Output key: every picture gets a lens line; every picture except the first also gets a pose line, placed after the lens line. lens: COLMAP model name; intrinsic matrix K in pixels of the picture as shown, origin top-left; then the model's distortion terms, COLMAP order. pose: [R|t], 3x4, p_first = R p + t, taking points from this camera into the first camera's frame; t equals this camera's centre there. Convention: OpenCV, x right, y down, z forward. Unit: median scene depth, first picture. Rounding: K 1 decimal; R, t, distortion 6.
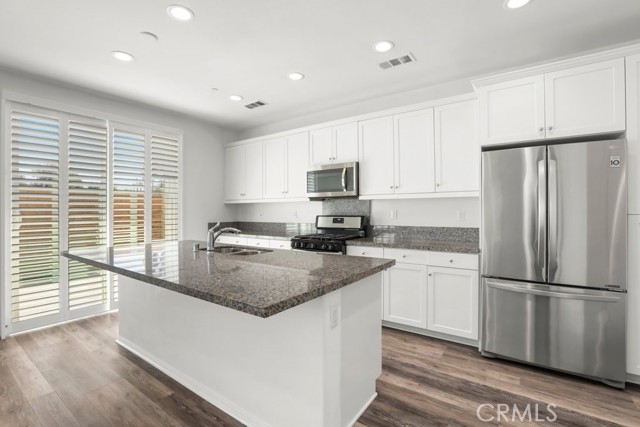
lens RADIAL K [[295.6, 0, 320.0], [0, 295.6, 213.5], [0, 0, 1]] dist [-0.025798, 0.000400]
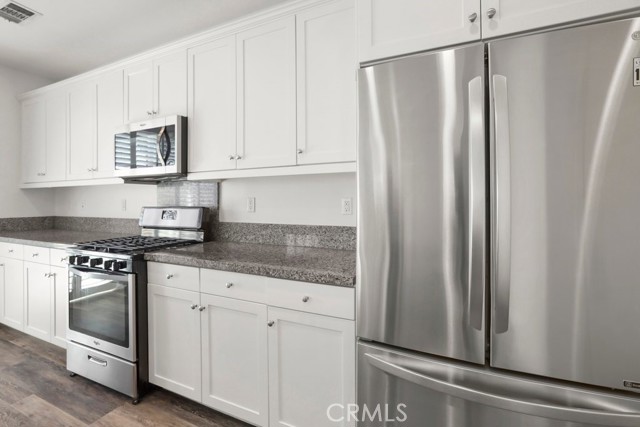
lens RADIAL K [[283.6, 0, 318.1], [0, 283.6, 199.5], [0, 0, 1]] dist [-0.003926, -0.000322]
pose [[0.982637, -0.001803, 0.185531, 0.317105], [0.003835, 0.999937, -0.010592, -0.000914], [-0.185500, 0.011119, 0.982581, 0.440992]]
